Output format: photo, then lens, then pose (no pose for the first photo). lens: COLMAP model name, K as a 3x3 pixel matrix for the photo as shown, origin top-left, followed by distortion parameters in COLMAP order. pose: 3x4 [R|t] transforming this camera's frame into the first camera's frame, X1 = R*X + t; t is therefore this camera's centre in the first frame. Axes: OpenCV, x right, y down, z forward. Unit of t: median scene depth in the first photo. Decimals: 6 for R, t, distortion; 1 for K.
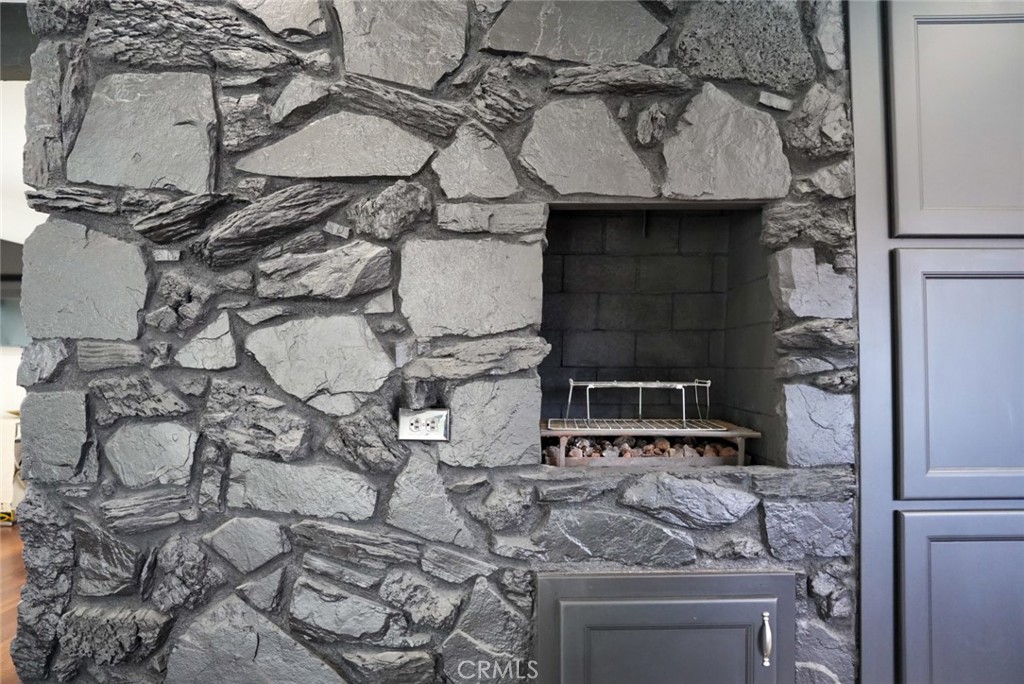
lens RADIAL K [[707.3, 0, 512.0], [0, 707.3, 344.0], [0, 0, 1]] dist [-0.109227, 0.079320]
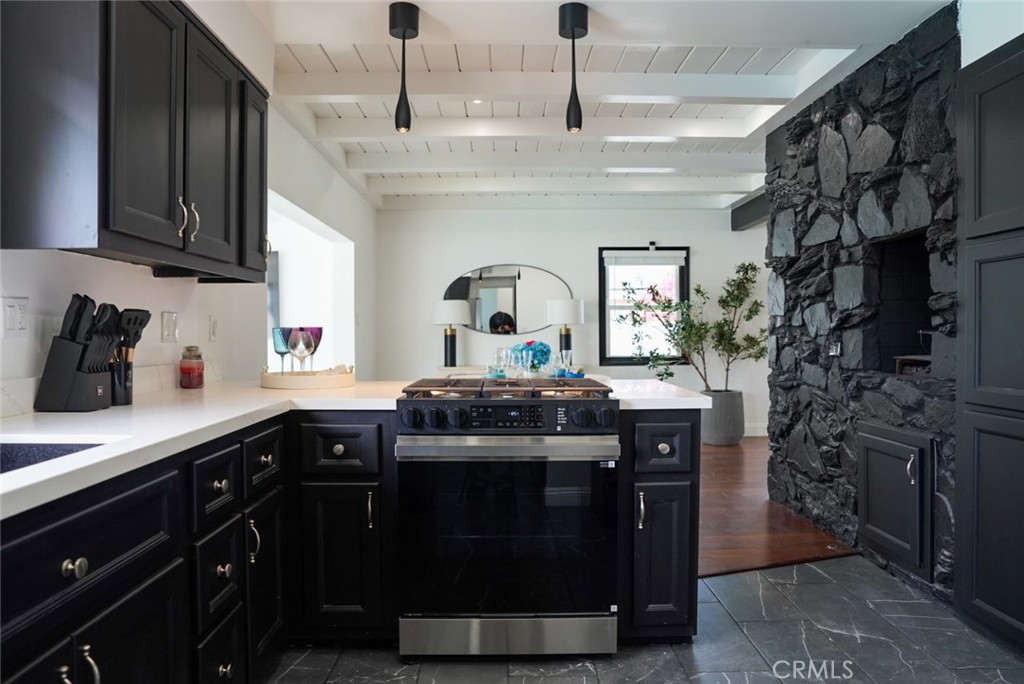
lens RADIAL K [[707.3, 0, 511.2], [0, 707.3, 341.2], [0, 0, 1]] dist [-0.109227, 0.079320]
pose [[0.017690, 0.009829, -0.999795, 2.097174], [0.036933, 0.999263, 0.010477, 0.024419], [0.999161, -0.037111, 0.017314, -0.090995]]
